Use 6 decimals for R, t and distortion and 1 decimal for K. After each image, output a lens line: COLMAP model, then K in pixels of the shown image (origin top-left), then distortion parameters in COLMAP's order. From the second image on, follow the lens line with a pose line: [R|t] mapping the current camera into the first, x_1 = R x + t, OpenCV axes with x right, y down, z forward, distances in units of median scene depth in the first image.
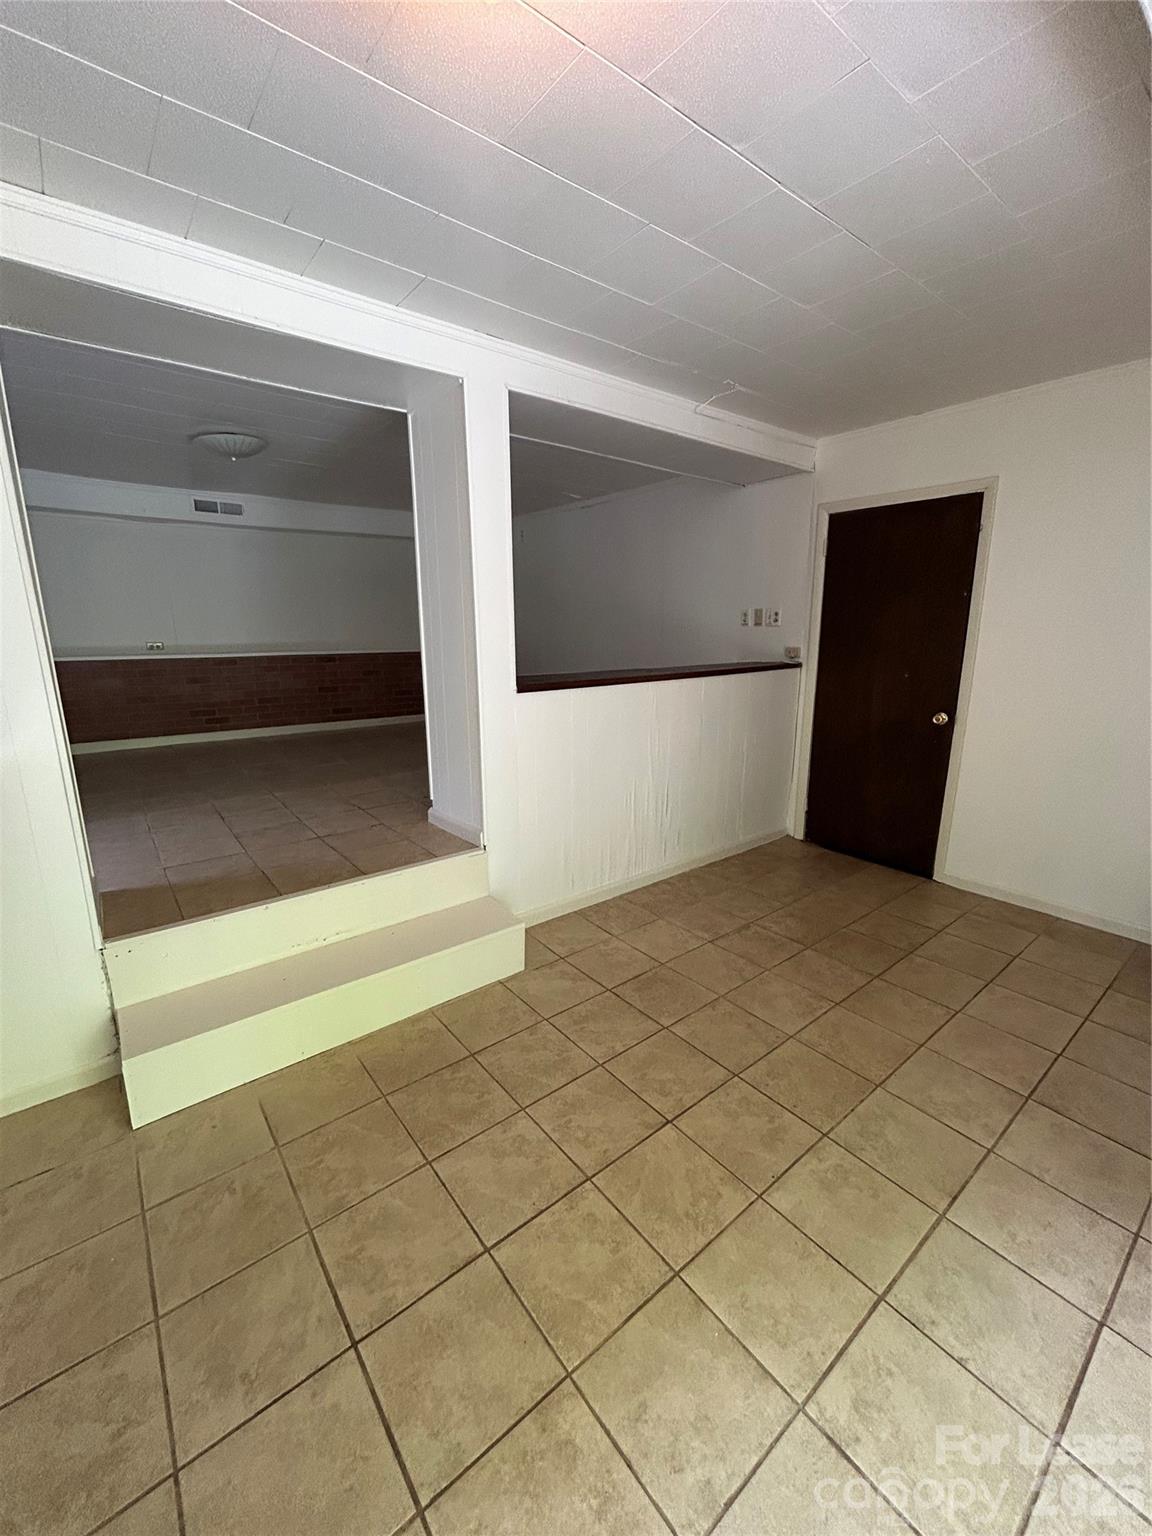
lens RADIAL K [[621.5, 0, 576.2], [0, 621.5, 766.5], [0, 0, 1]] dist [-0.000626, 0.001129]
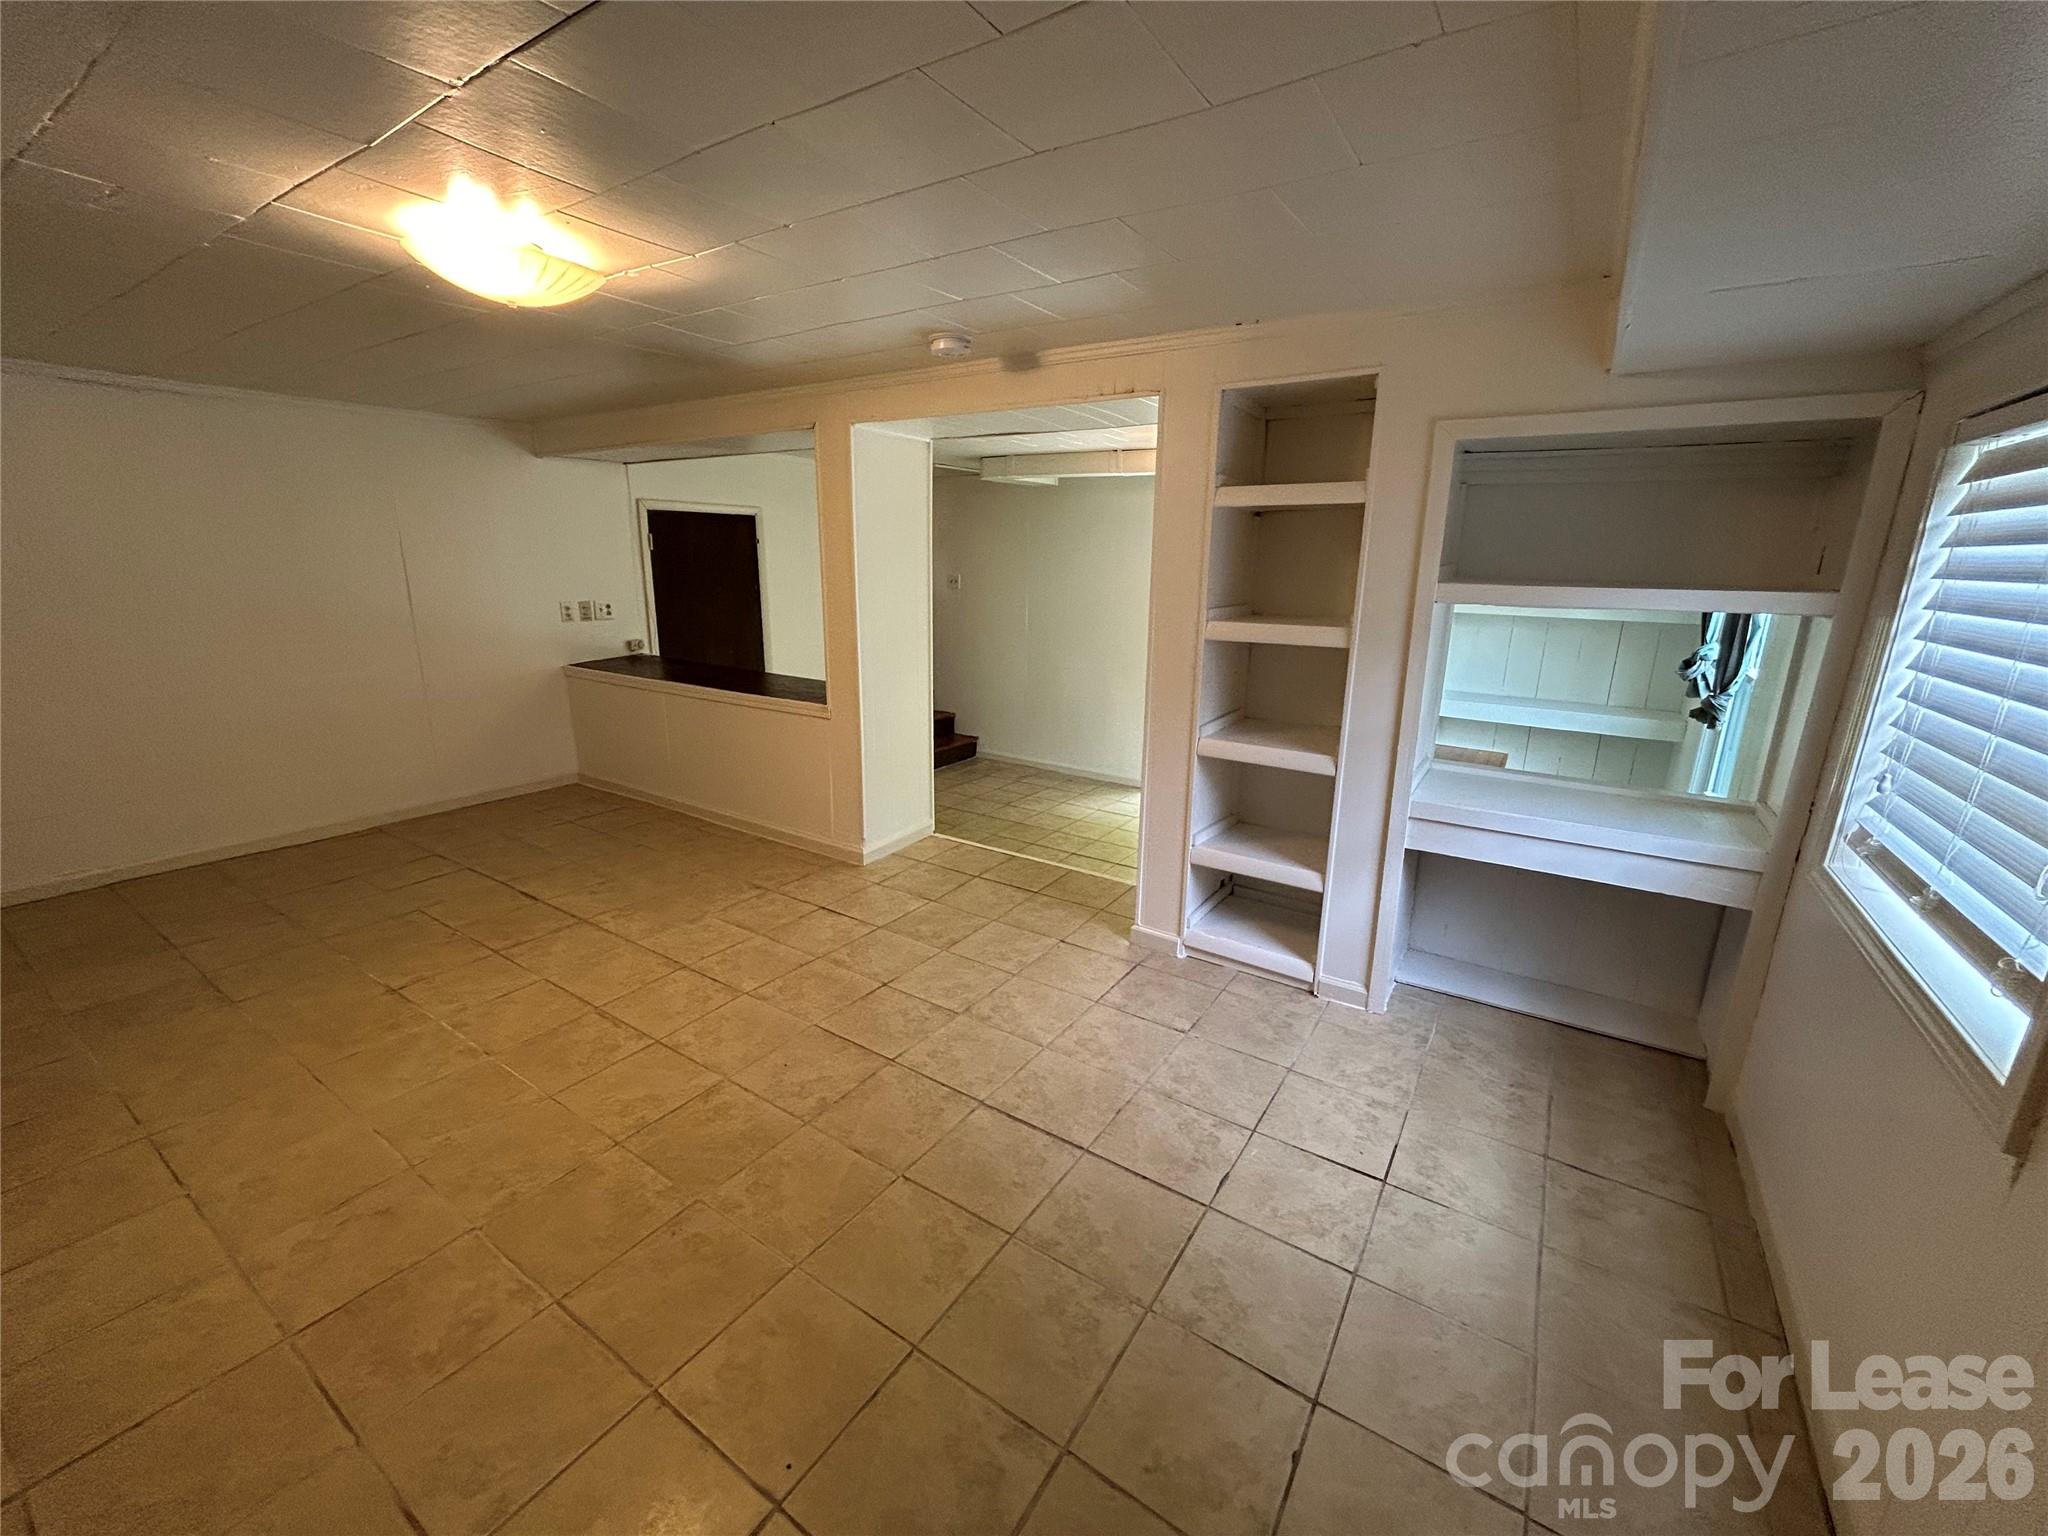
lens RADIAL K [[828.7, 0, 1021.2], [0, 828.7, 767.8], [0, 0, 1]] dist [-0.000626, 0.001129]
pose [[-0.314154, -0.240136, 0.918500, -1.597218], [0.195987, 0.930237, 0.310238, -0.428685], [-0.928922, 0.277476, -0.245175, 1.207334]]
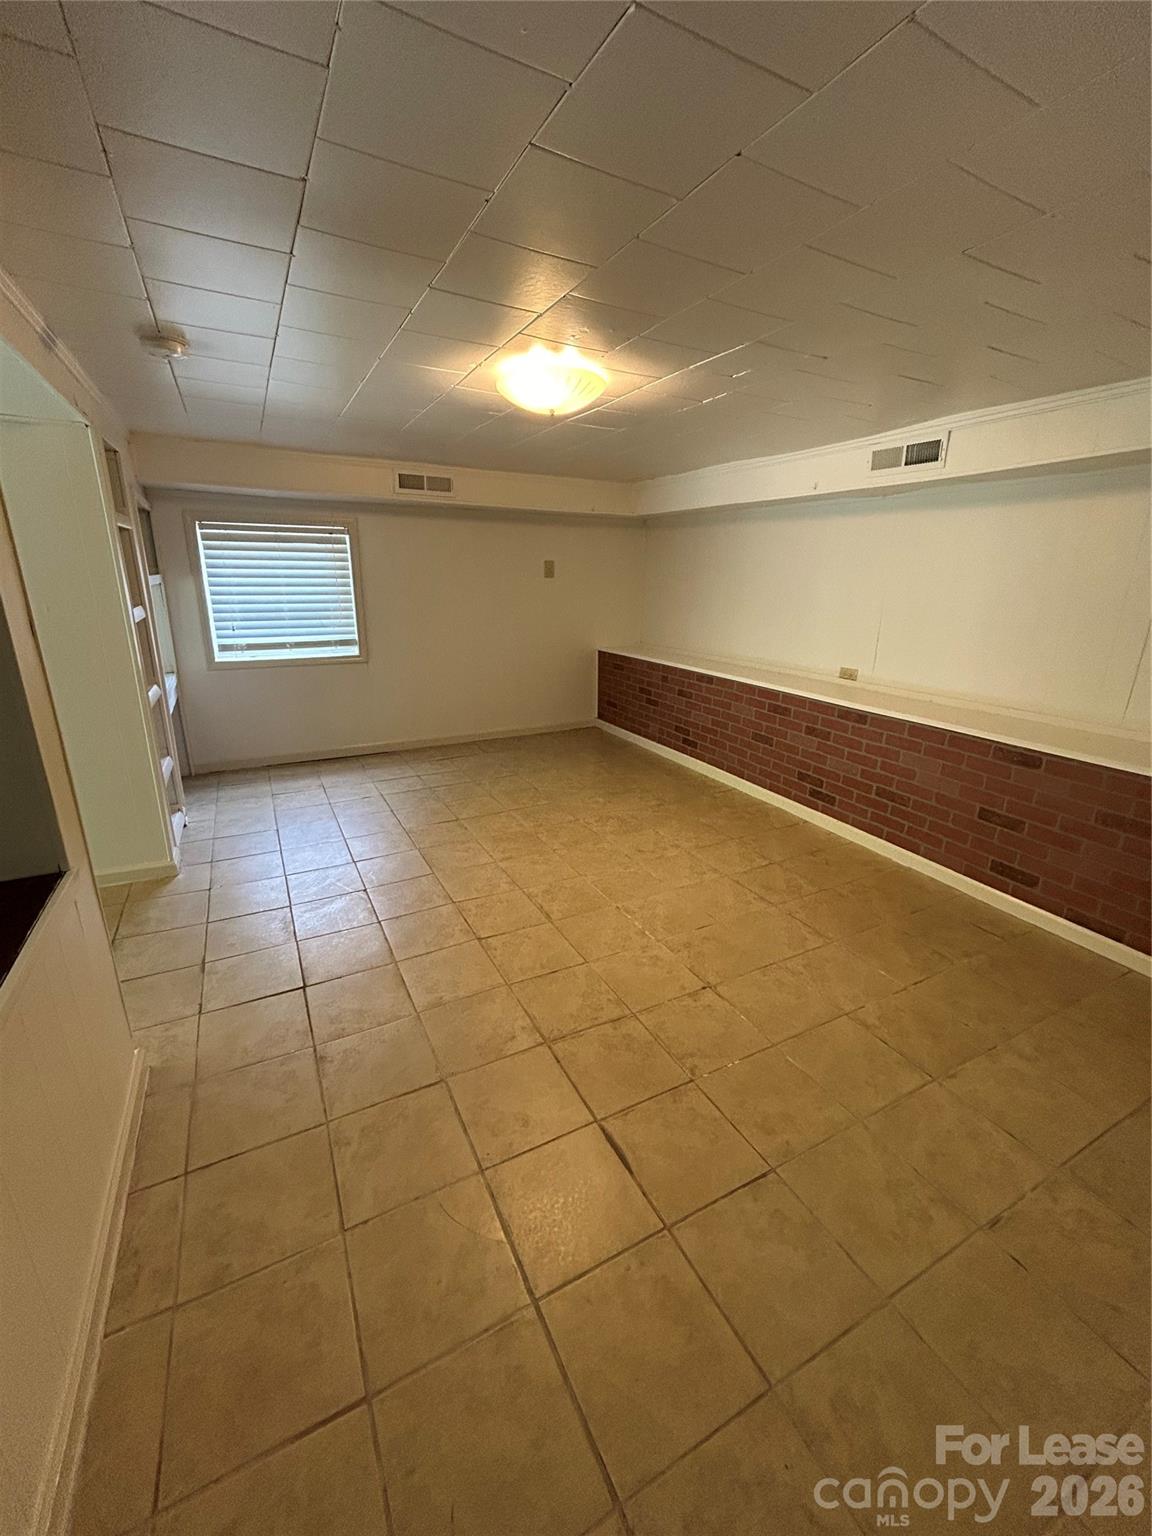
lens RADIAL K [[621.5, 0, 572.2], [0, 621.5, 769.0], [0, 0, 1]] dist [-0.000626, 0.001129]
pose [[-0.186985, 0.292044, -0.937948, 0.167517], [-0.231134, 0.914905, 0.330947, -0.503713], [0.954785, 0.278673, -0.103572, 1.565948]]
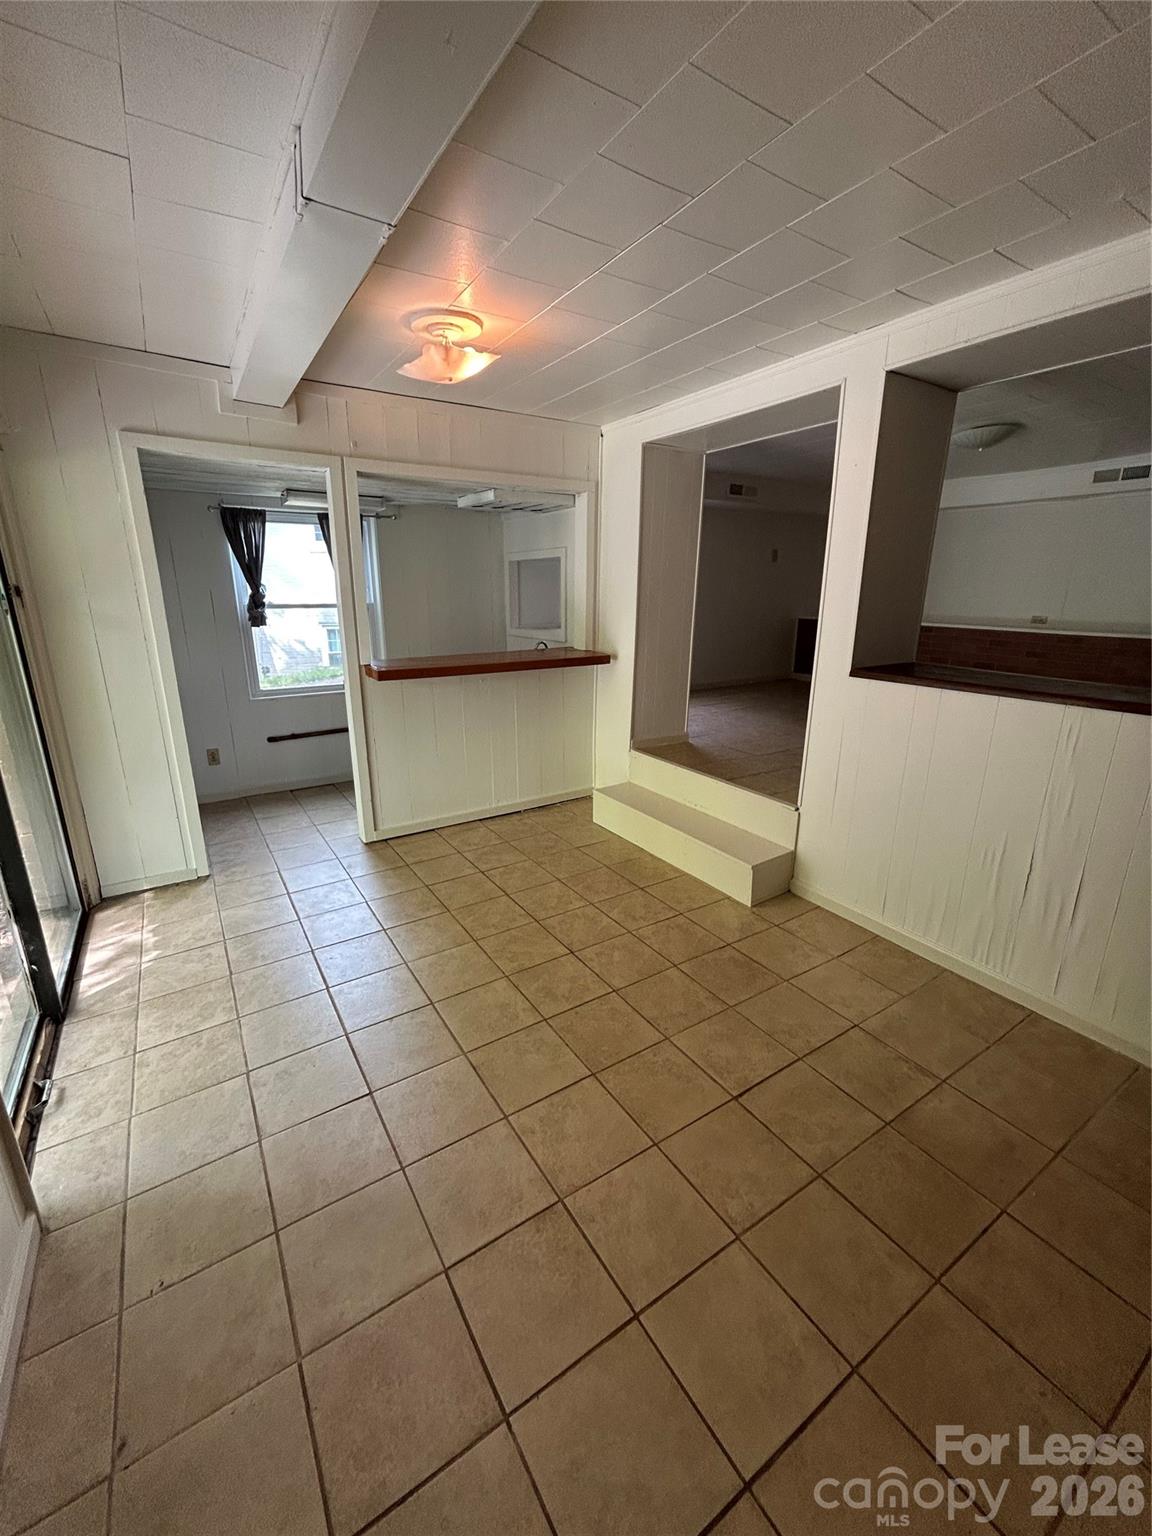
lens RADIAL K [[621.5, 0, 574.7], [0, 621.5, 763.8], [0, 0, 1]] dist [-0.000626, 0.001129]
pose [[-0.103083, 0.272960, -0.956487, 0.954715], [-0.228352, 0.929431, 0.289849, -0.176363], [0.968106, 0.248294, -0.033477, 0.635176]]
